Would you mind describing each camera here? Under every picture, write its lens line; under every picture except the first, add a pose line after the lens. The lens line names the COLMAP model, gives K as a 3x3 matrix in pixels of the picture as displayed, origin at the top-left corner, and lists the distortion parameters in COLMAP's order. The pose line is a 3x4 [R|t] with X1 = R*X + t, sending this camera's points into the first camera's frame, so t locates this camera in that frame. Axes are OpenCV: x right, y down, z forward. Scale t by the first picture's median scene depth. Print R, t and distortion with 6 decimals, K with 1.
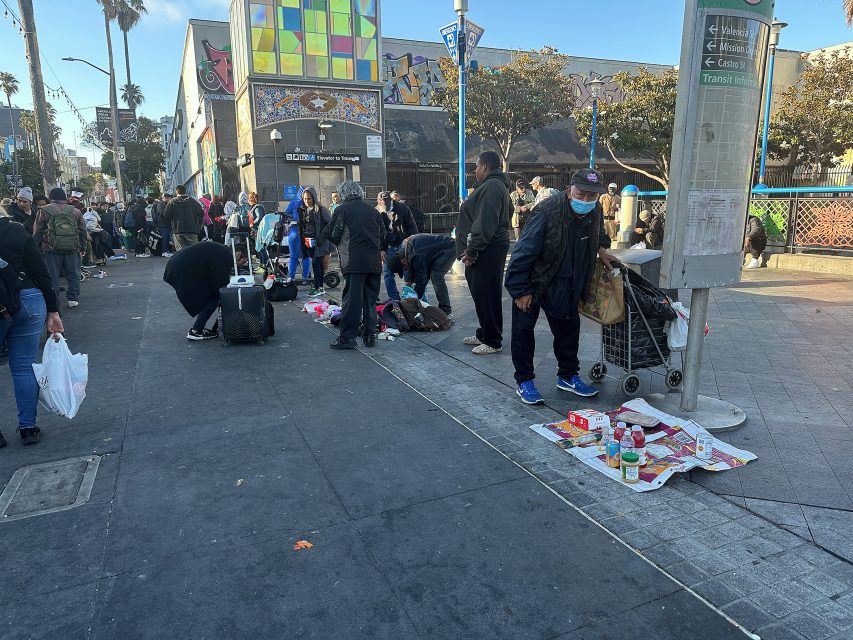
lens RADIAL K [[587.0, 0, 430.8], [0, 587.0, 323.6], [0, 0, 1]] dist [0.016880, -0.025457]
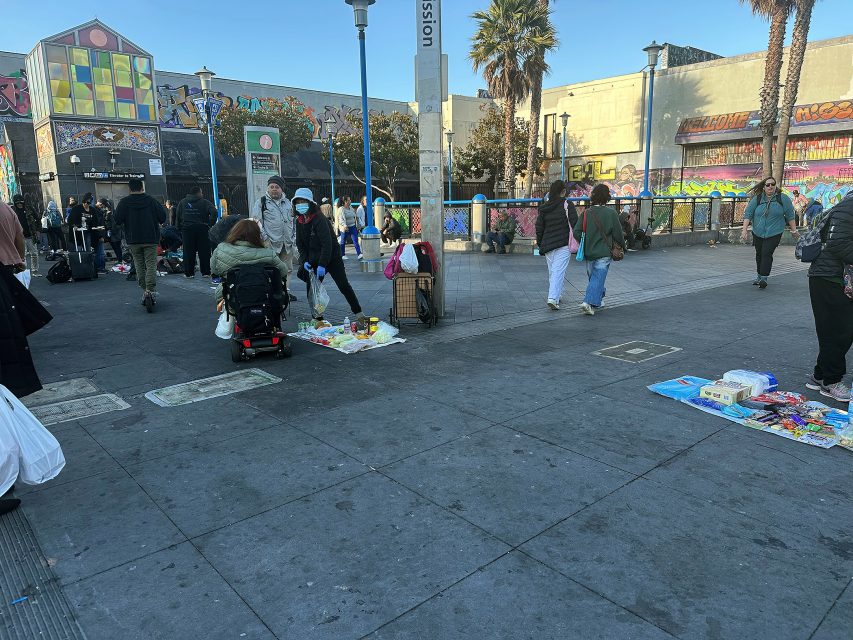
lens RADIAL K [[595.6, 0, 434.6], [0, 595.6, 326.7], [0, 0, 1]] dist [0.042016, -0.064467]
pose [[0.951574, -0.061077, 0.301290, 0.080635], [0.063076, 0.998004, 0.003099, 0.106374], [-0.300878, 0.016055, 0.953527, -0.533314]]
